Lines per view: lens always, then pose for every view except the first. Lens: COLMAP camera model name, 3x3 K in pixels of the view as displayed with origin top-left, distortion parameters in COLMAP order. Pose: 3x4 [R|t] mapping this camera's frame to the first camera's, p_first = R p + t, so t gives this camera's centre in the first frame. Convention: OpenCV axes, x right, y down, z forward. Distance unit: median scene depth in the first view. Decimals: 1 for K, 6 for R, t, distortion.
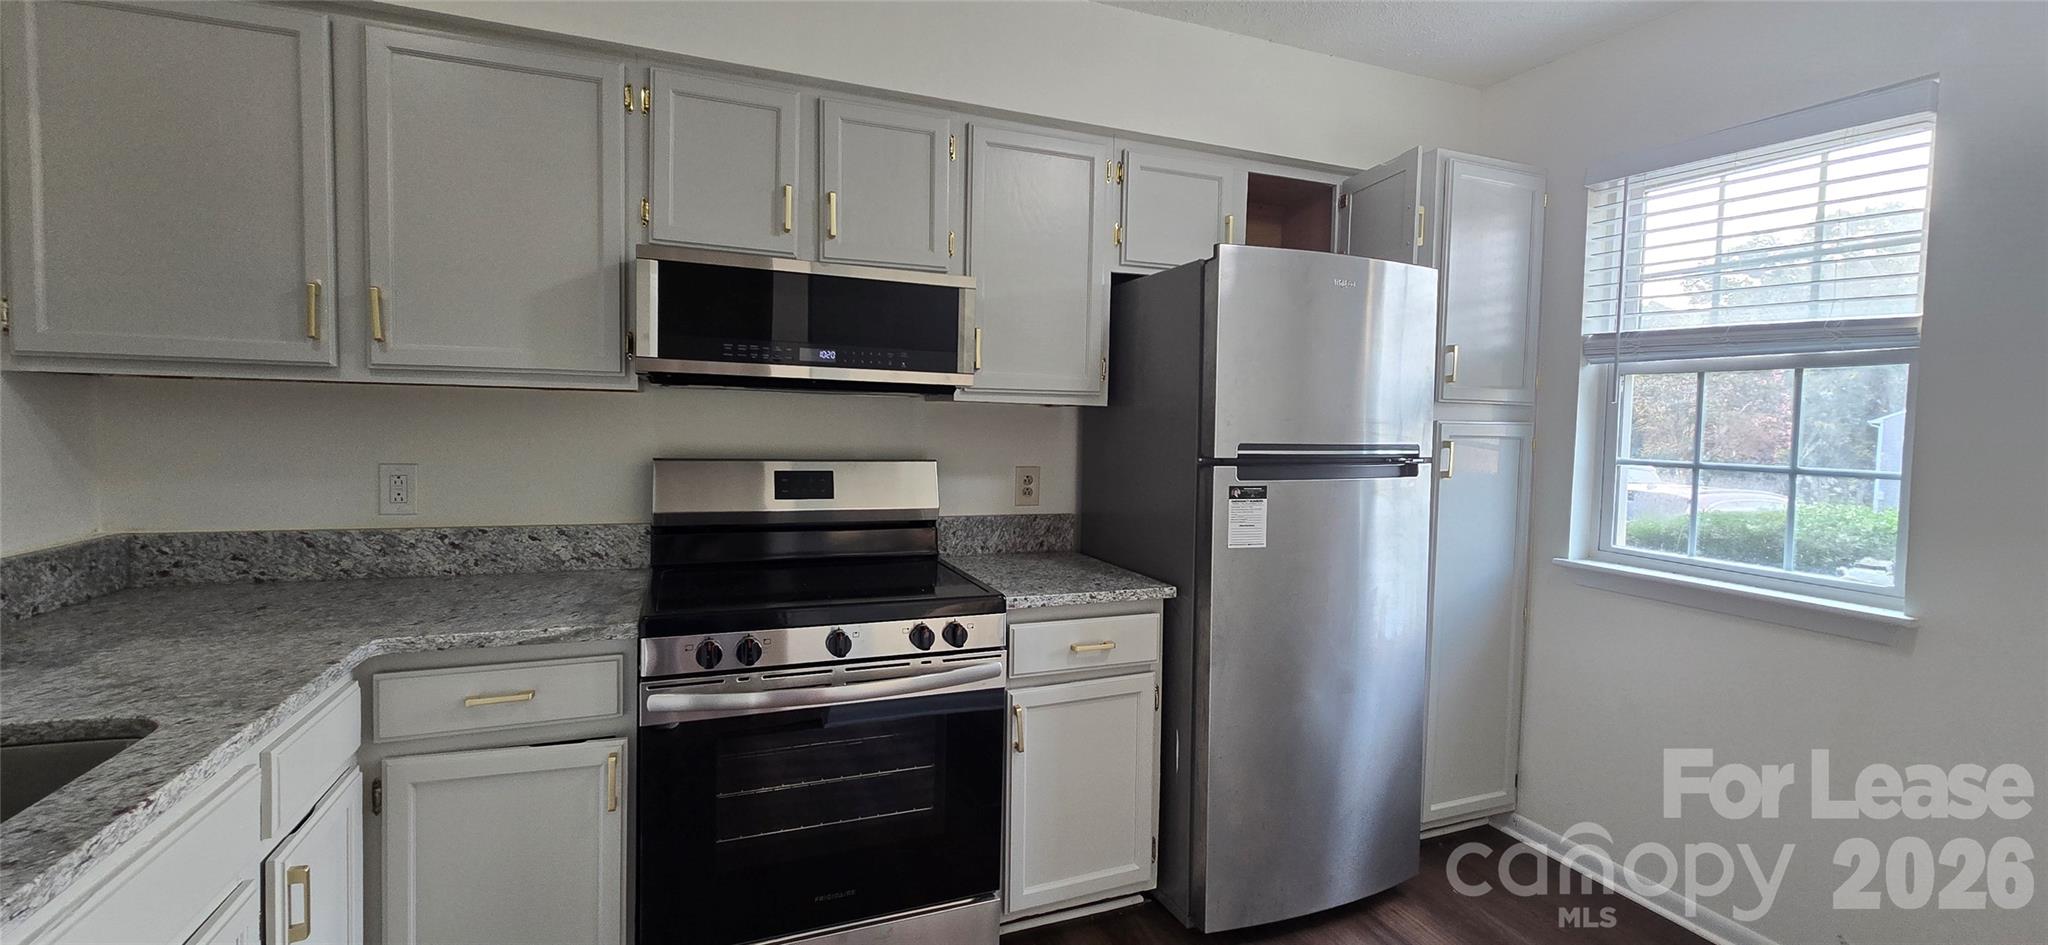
lens RADIAL K [[771.6, 0, 976.6], [0, 771.6, 480.5], [0, 0, 1]] dist [-0.000406, -0.000074]
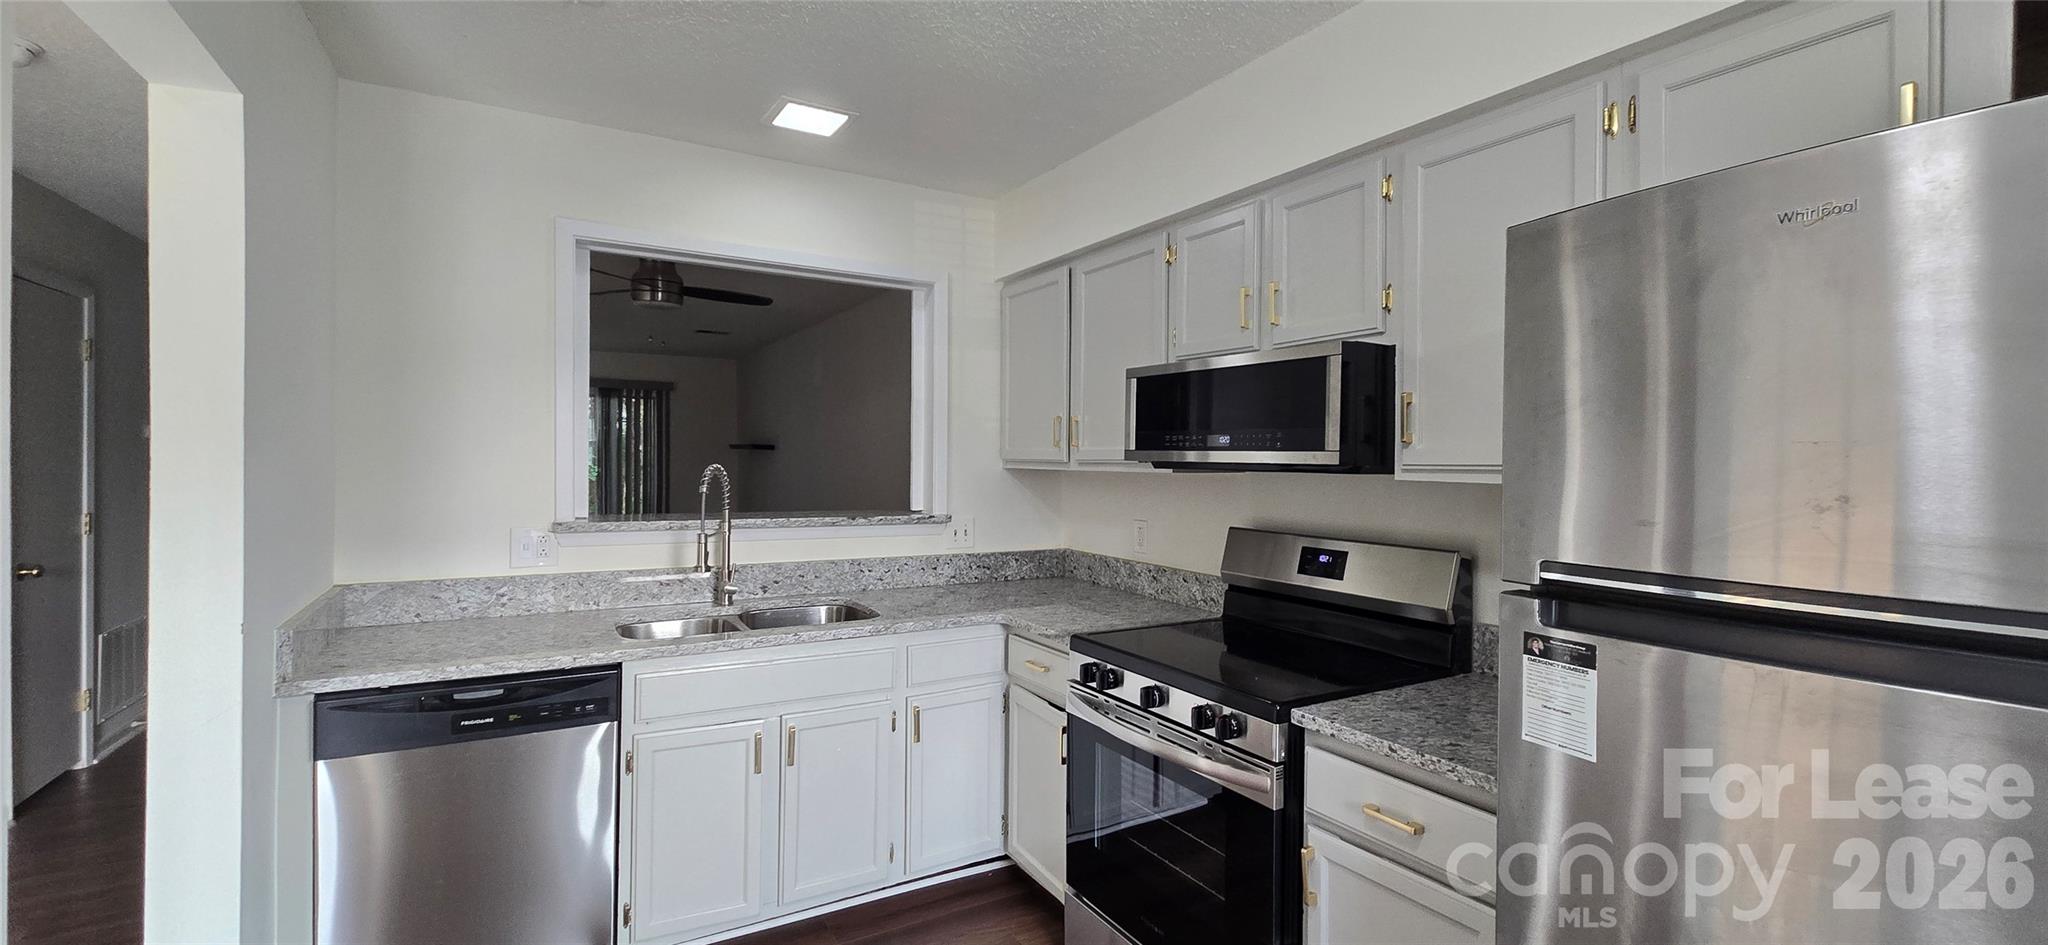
lens RADIAL K [[839.5, 0, 1030.9], [0, 839.5, 462.6], [0, 0, 1]] dist [0.000205, 0.000050]
pose [[0.192489, -0.012028, -0.981225, 0.887362], [-0.073400, 0.996947, -0.026620, -0.077035], [0.978550, 0.077146, 0.191018, 0.494573]]
